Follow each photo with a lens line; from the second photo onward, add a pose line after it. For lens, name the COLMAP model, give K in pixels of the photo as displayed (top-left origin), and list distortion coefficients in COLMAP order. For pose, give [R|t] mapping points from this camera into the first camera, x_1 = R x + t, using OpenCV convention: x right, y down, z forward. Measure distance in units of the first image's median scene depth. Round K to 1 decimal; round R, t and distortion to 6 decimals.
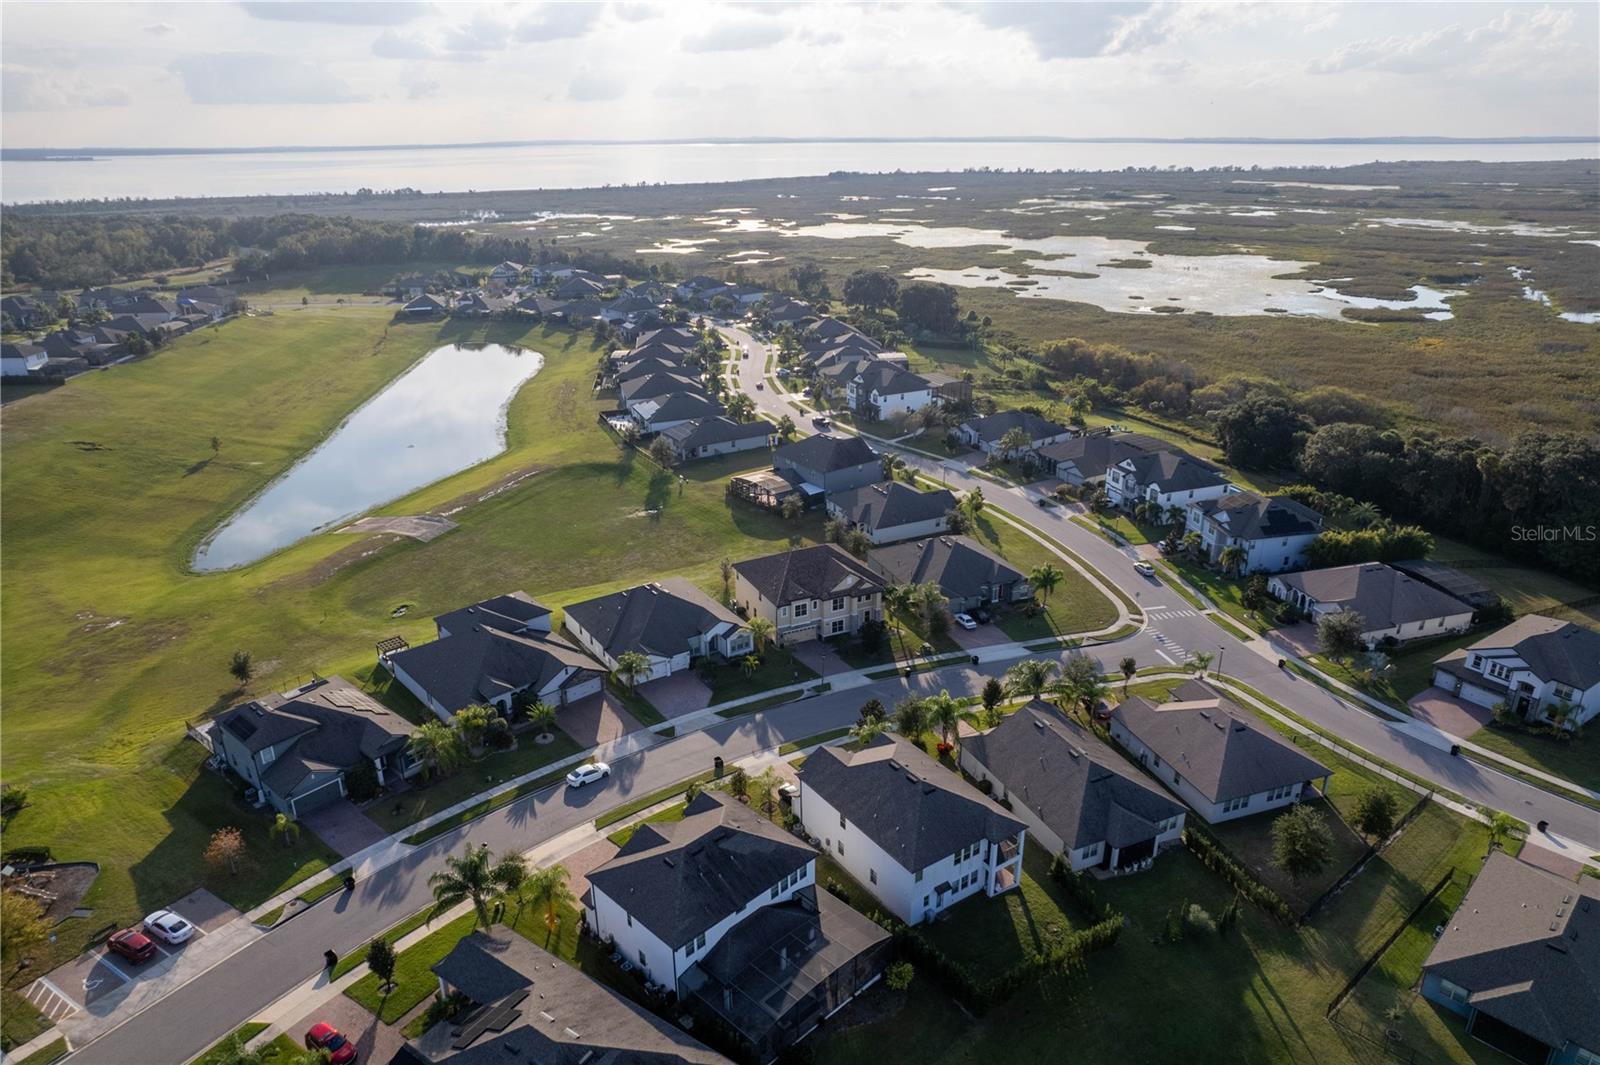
lens RADIAL K [[1022.8, 0, 798.1], [0, 1022.8, 538.9], [0, 0, 1]] dist [-0.080328, 0.070542]
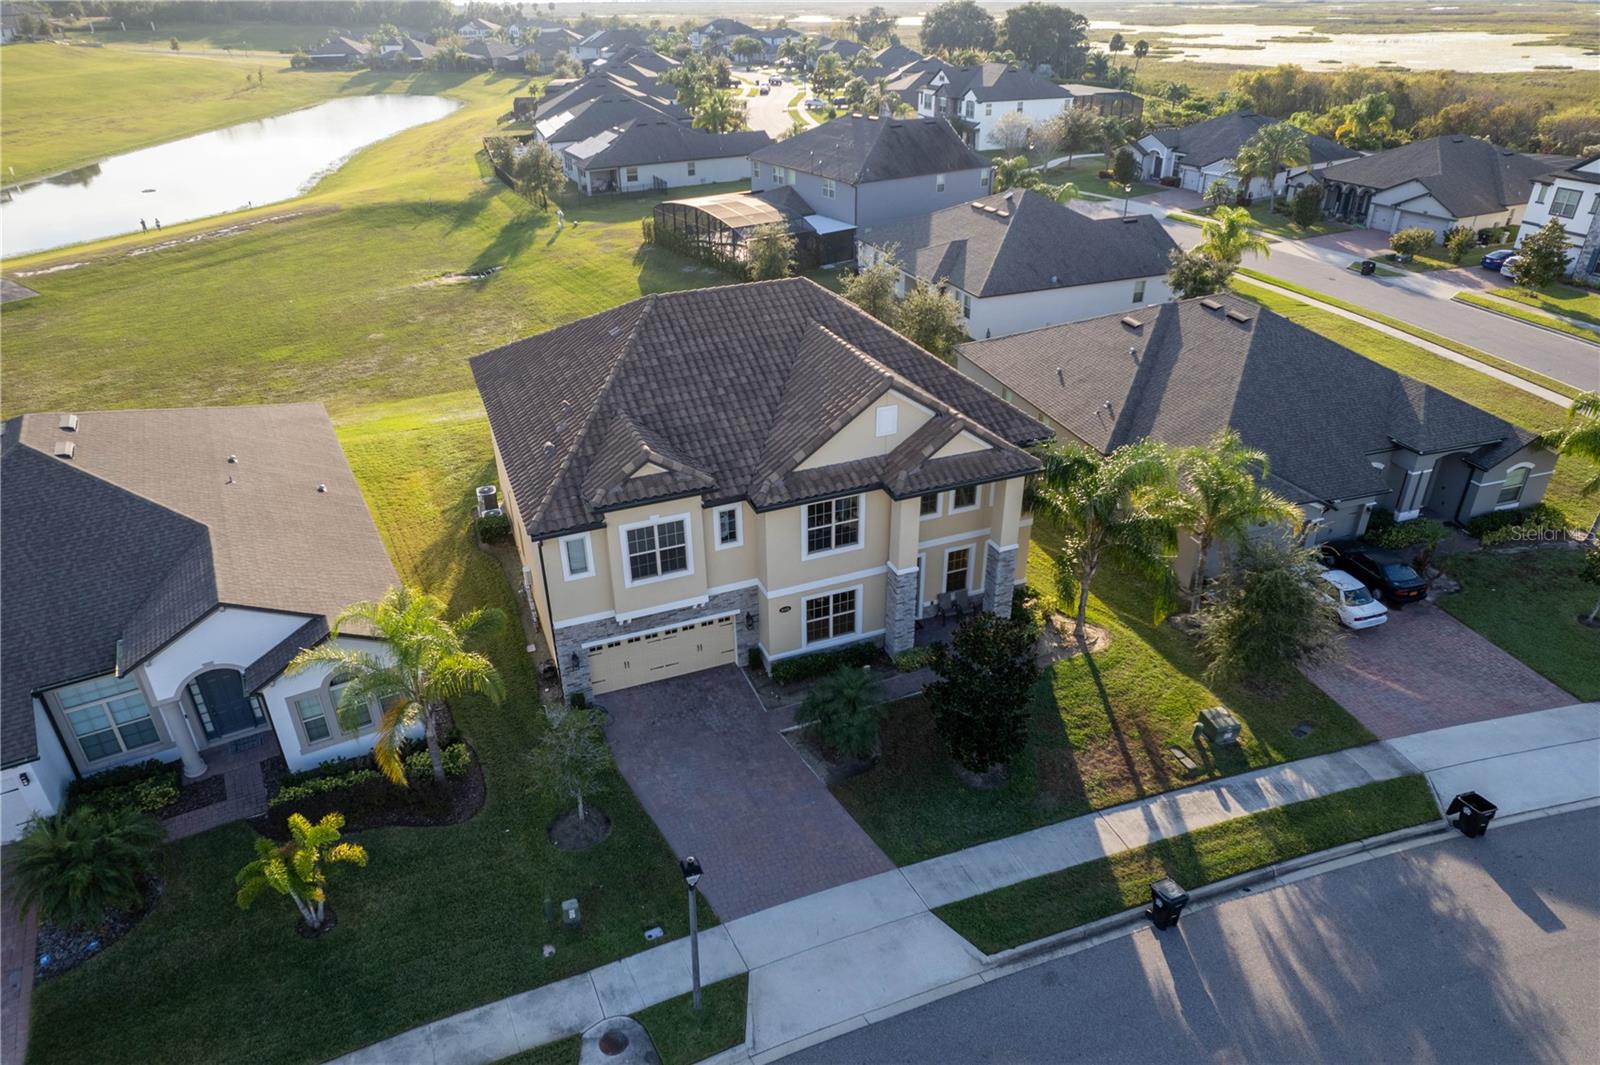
lens RADIAL K [[1022.8, 0, 798.1], [0, 1022.8, 538.9], [0, 0, 1]] dist [-0.080328, 0.070542]
pose [[0.997455, 0.029241, -0.065033, 0.045554], [-0.020435, 0.991016, 0.132170, 0.036662], [0.068314, -0.130505, 0.989091, 0.762591]]
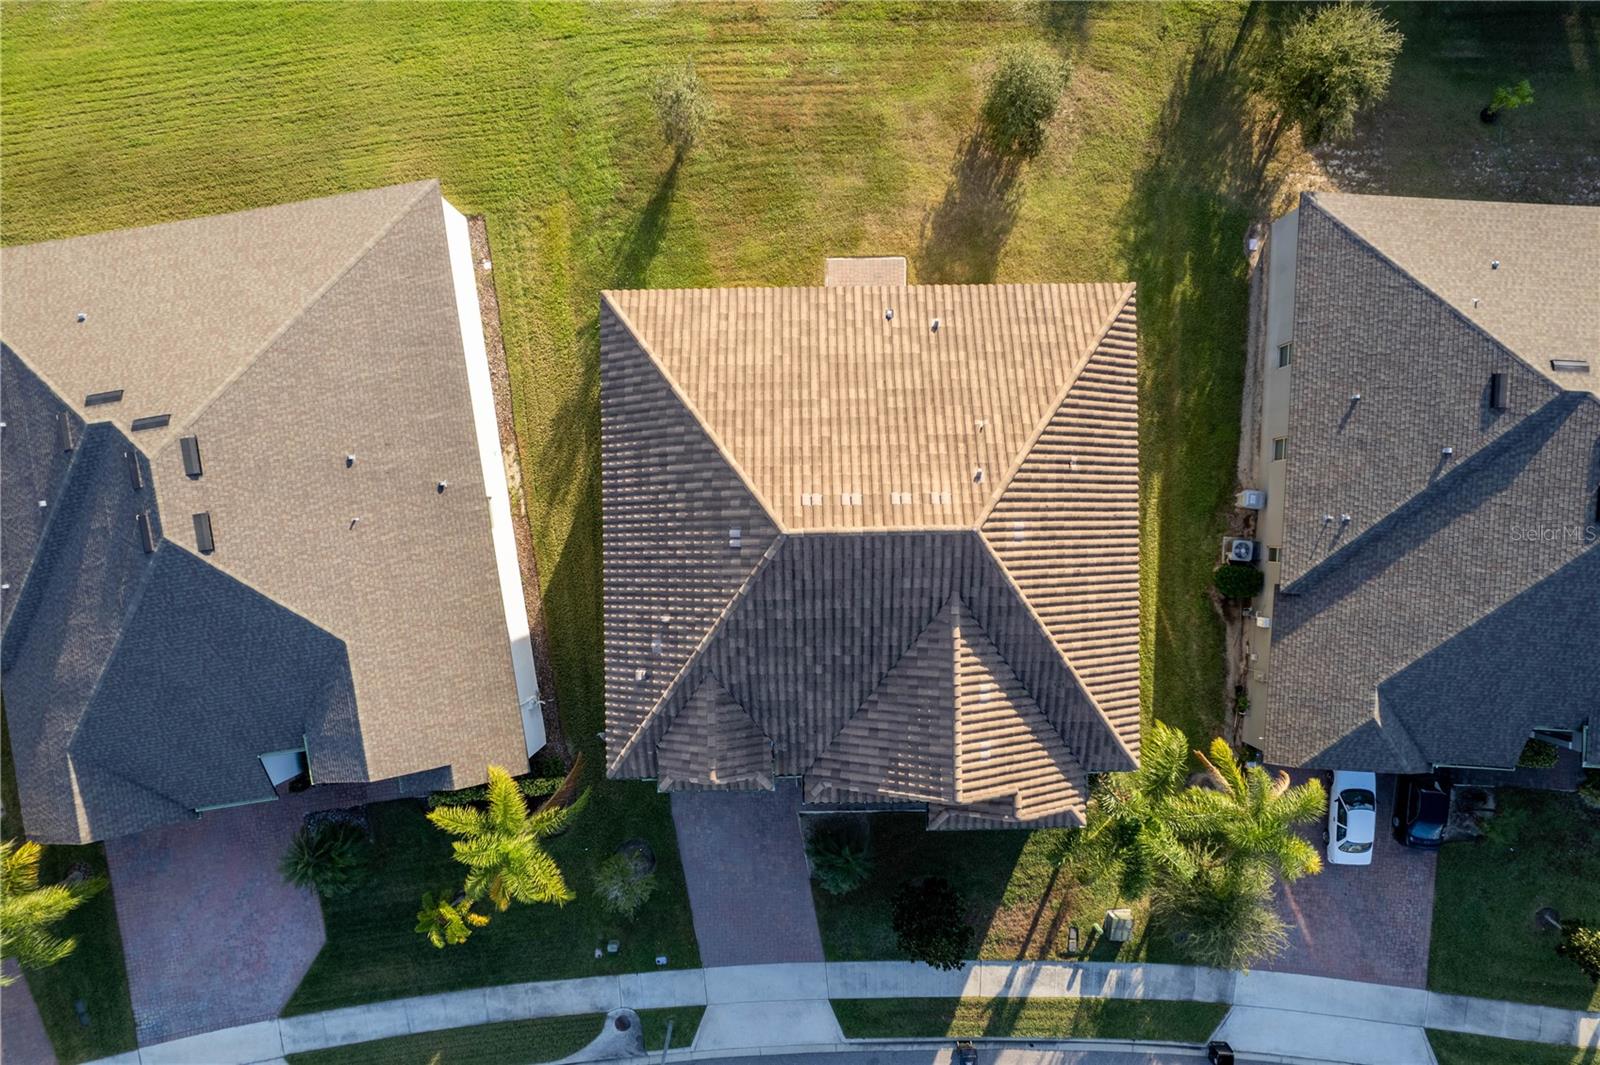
lens RADIAL K [[1022.8, 0, 798.1], [0, 1022.8, 538.9], [0, 0, 1]] dist [-0.080328, 0.070542]
pose [[0.905110, 0.425176, 0.001351, -0.003988], [-0.152960, 0.322653, 0.934076, -0.180071], [0.396711, -0.845648, 0.357071, 0.936421]]
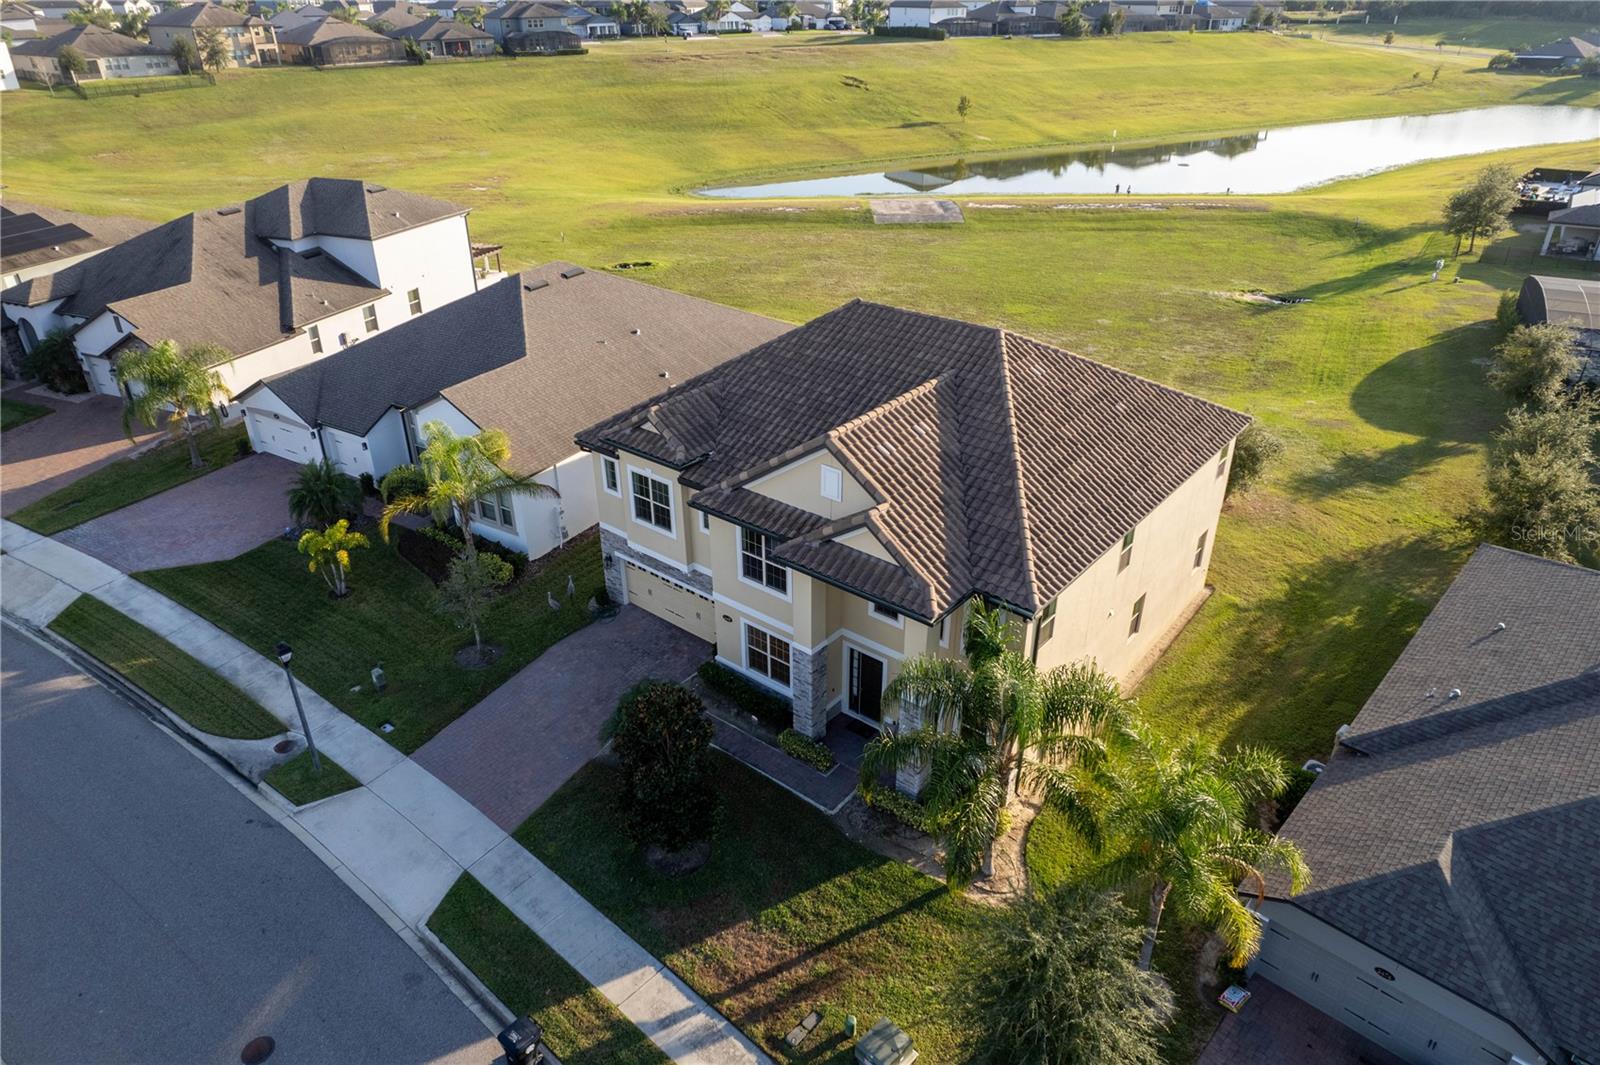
lens RADIAL K [[1022.8, 0, 798.1], [0, 1022.8, 538.9], [0, 0, 1]] dist [-0.080328, 0.070542]
pose [[0.411763, 0.440134, -0.797956, 0.207115], [-0.329325, 0.888324, 0.320041, -0.010714], [0.849704, 0.131006, 0.510726, 0.880419]]
